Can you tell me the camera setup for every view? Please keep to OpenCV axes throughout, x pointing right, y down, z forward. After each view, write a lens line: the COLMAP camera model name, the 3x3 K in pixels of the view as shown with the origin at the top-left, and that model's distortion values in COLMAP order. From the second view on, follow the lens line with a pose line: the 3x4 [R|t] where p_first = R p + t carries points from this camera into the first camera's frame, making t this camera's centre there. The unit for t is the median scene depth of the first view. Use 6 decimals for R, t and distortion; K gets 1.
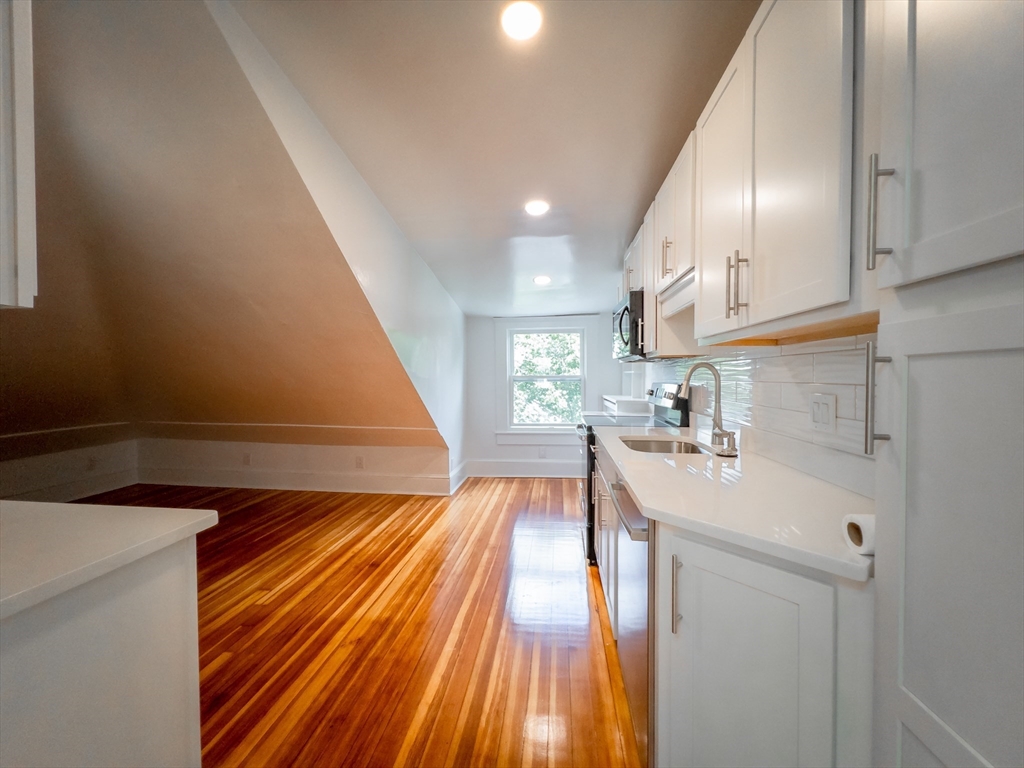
lens RADIAL K [[412.2, 0, 509.9], [0, 412.2, 383.9], [0, 0, 1]] dist [-0.000869, -0.000030]
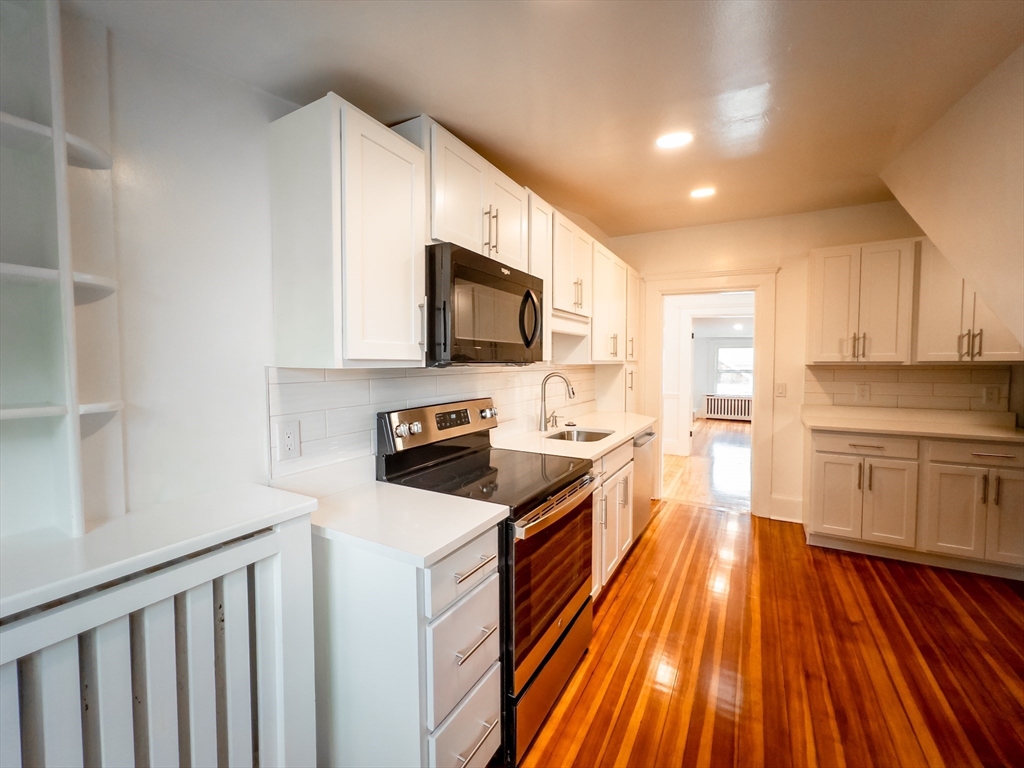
lens RADIAL K [[419.3, 0, 512.0], [0, 419.3, 384.0], [0, 0, 1]] dist [0.001665, 0.000357]
pose [[-0.918253, -0.019144, 0.395531, 0.030257], [0.009194, 0.997531, 0.069627, -0.084821], [-0.395888, 0.067572, -0.915809, 1.766912]]
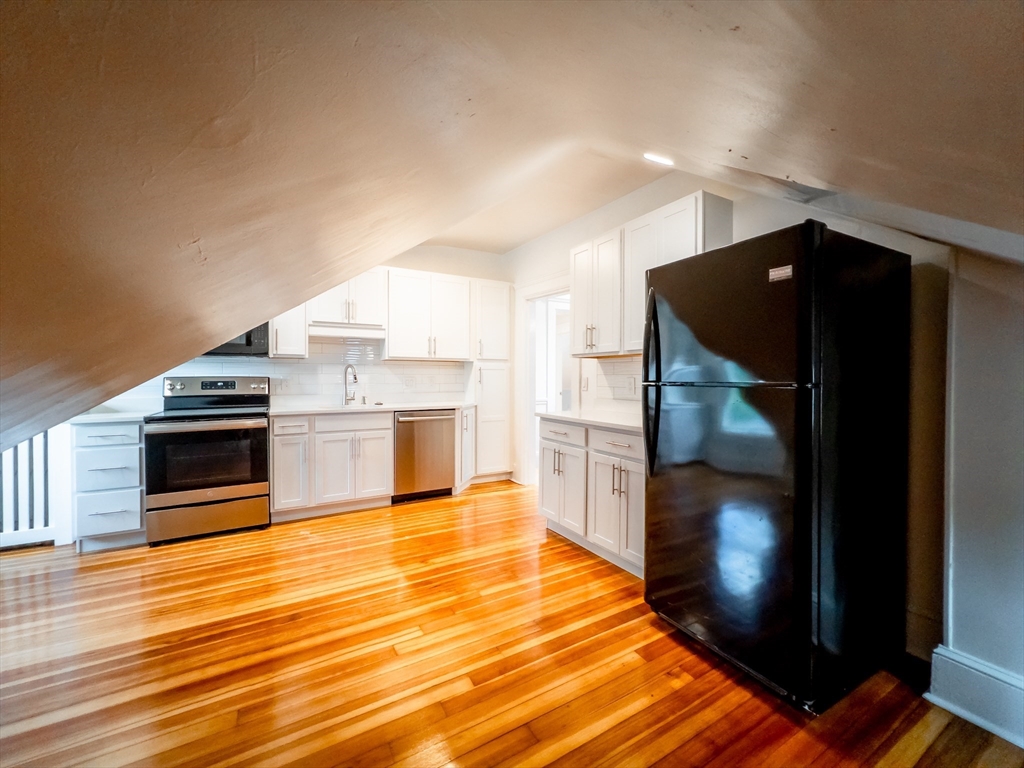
lens RADIAL K [[412.2, 0, 509.9], [0, 412.2, 383.9], [0, 0, 1]] dist [-0.000869, -0.000030]
pose [[-0.592604, -0.016440, 0.805326, -1.221467], [0.012916, 0.999469, 0.029908, -0.005541], [-0.805390, 0.028125, -0.592077, 1.169653]]
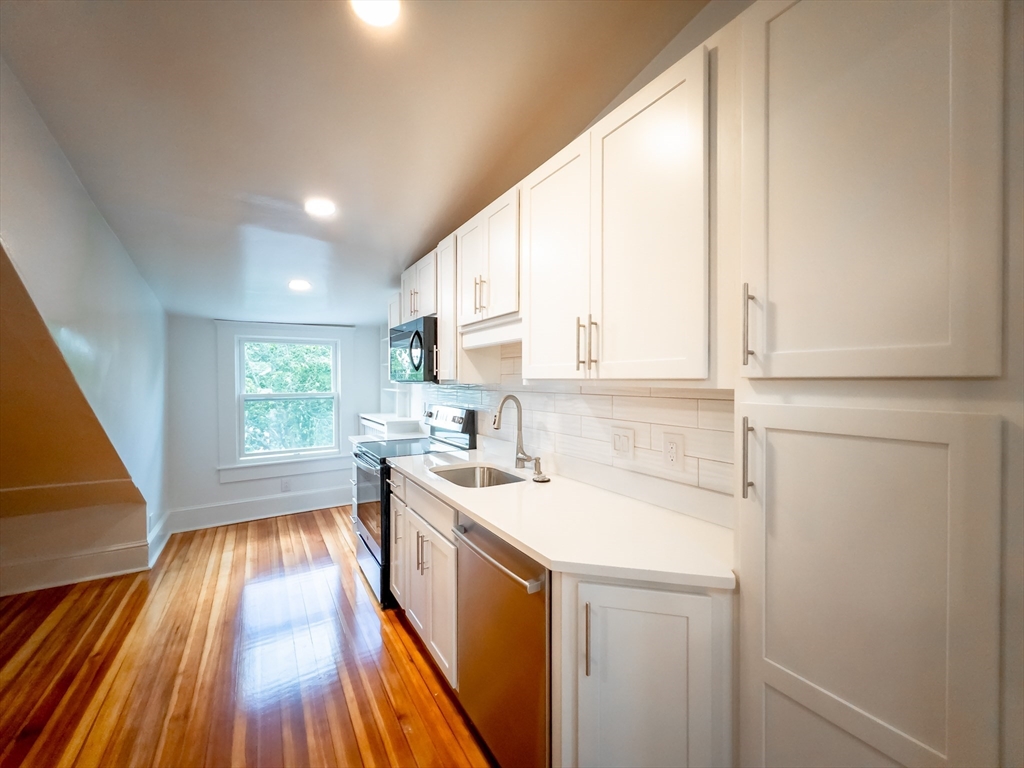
lens RADIAL K [[412.2, 0, 509.9], [0, 412.2, 383.9], [0, 0, 1]] dist [-0.000869, -0.000030]
pose [[0.786112, -0.005220, 0.618062, -0.155276], [0.012583, 0.999892, -0.007559, -0.054323], [-0.617956, 0.013719, 0.786093, 0.101791]]
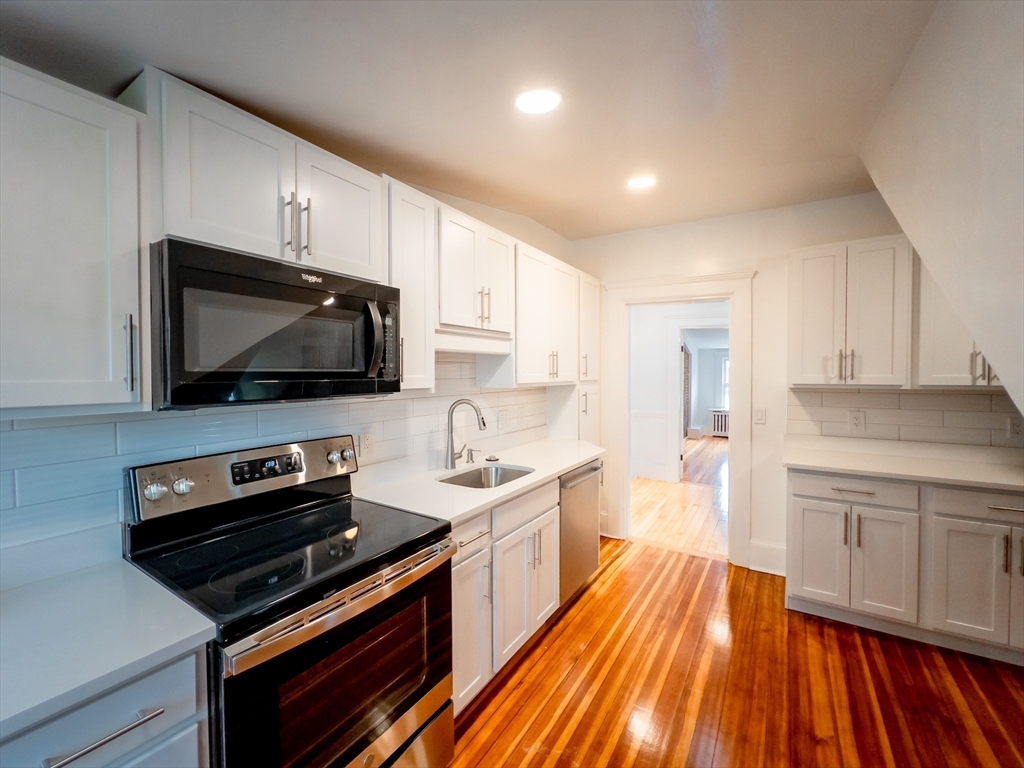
lens RADIAL K [[421.0, 0, 509.6], [0, 421.0, 383.9], [0, 0, 1]] dist [-0.001627, -0.000015]
pose [[-0.895349, -0.010282, 0.445247, -0.135761], [0.011028, 0.998915, 0.045244, -0.110416], [-0.445229, 0.045419, -0.894264, 1.501381]]
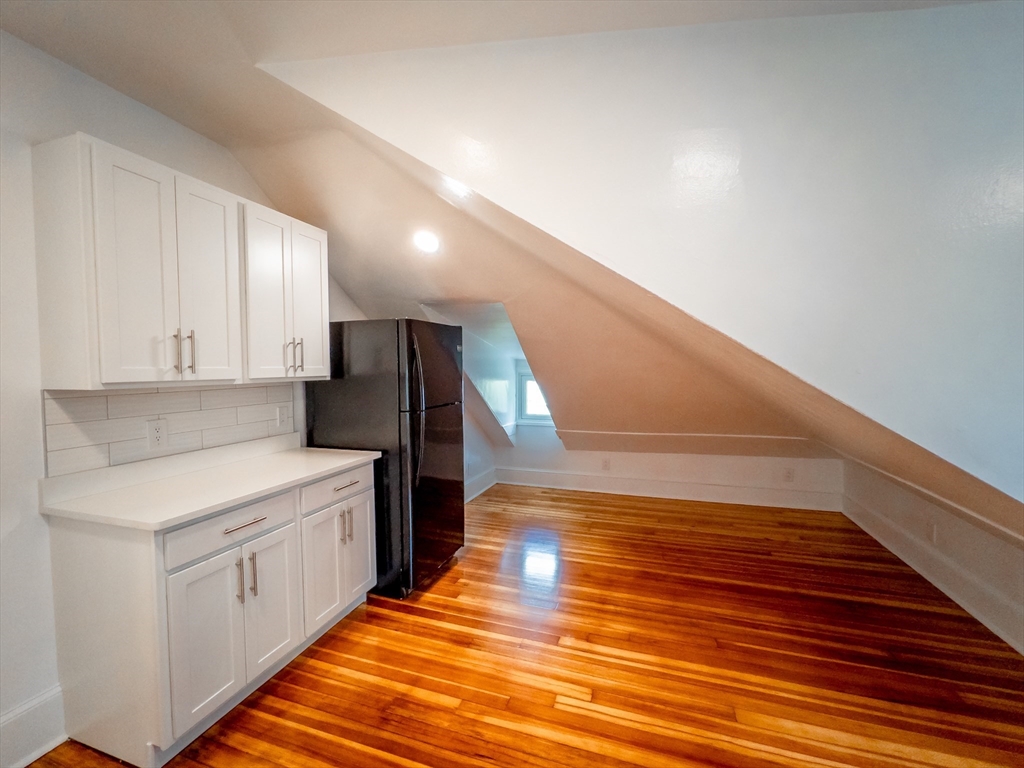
lens RADIAL K [[436.3, 0, 512.0], [0, 436.3, 384.0], [0, 0, 1]] dist [-0.001153, -0.000102]
pose [[-0.201353, 0.036497, -0.978839, 0.173940], [-0.014705, 0.999080, 0.040277, -0.086233], [0.979408, 0.022504, -0.200631, 0.929195]]
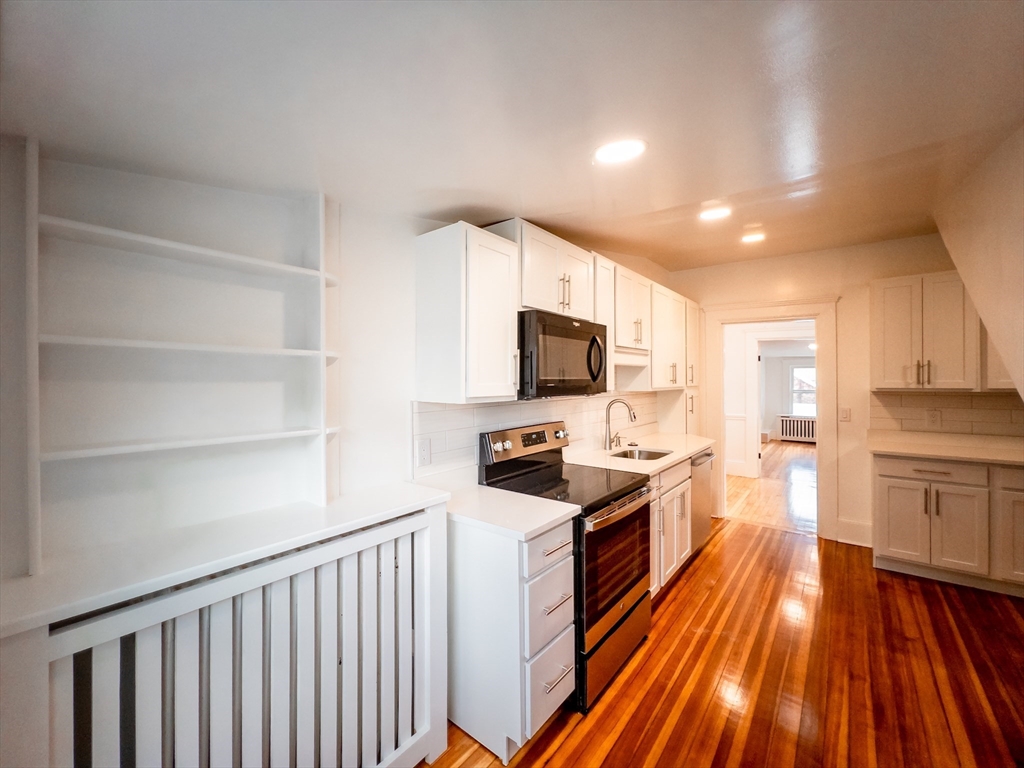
lens RADIAL K [[412.2, 0, 509.9], [0, 412.2, 383.9], [0, 0, 1]] dist [-0.000869, -0.000030]
pose [[-0.842572, -0.000059, 0.538583, -0.032241], [0.016033, 0.999554, 0.025192, -0.118506], [-0.538345, 0.029861, -0.842196, 1.934615]]
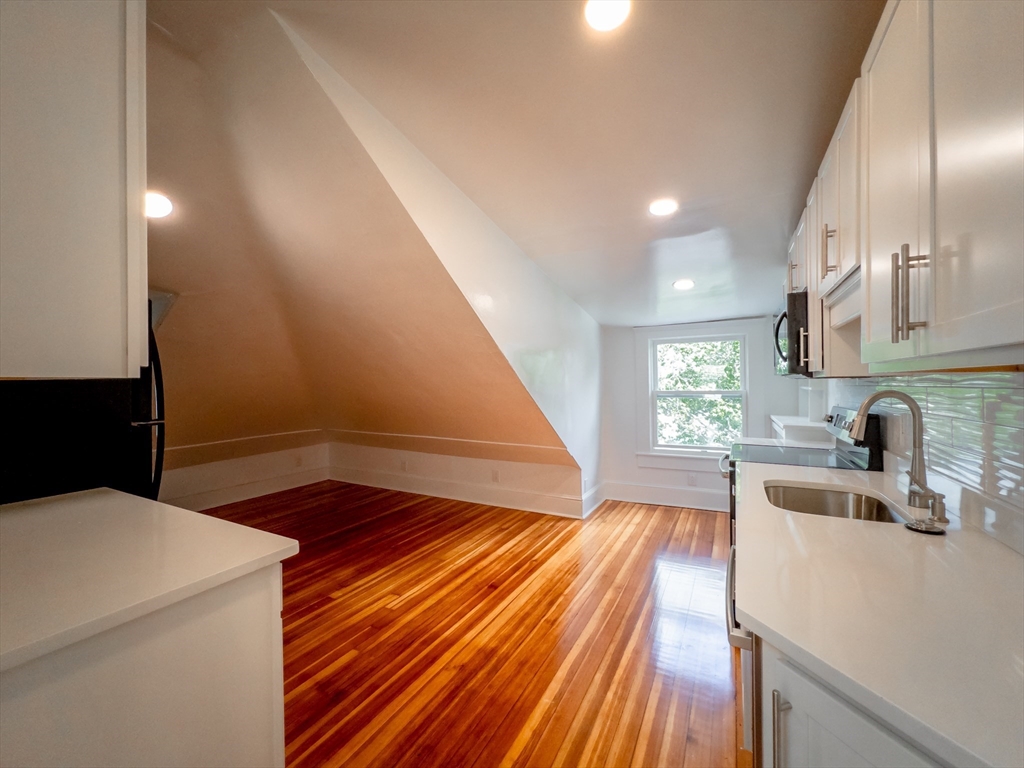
lens RADIAL K [[421.0, 0, 509.6], [0, 421.0, 383.9], [0, 0, 1]] dist [-0.001627, -0.000015]
pose [[0.931093, -0.004399, -0.364755, 0.088274], [-0.002125, 0.999845, -0.017482, -0.036604], [0.364775, 0.017052, 0.930939, 0.056346]]
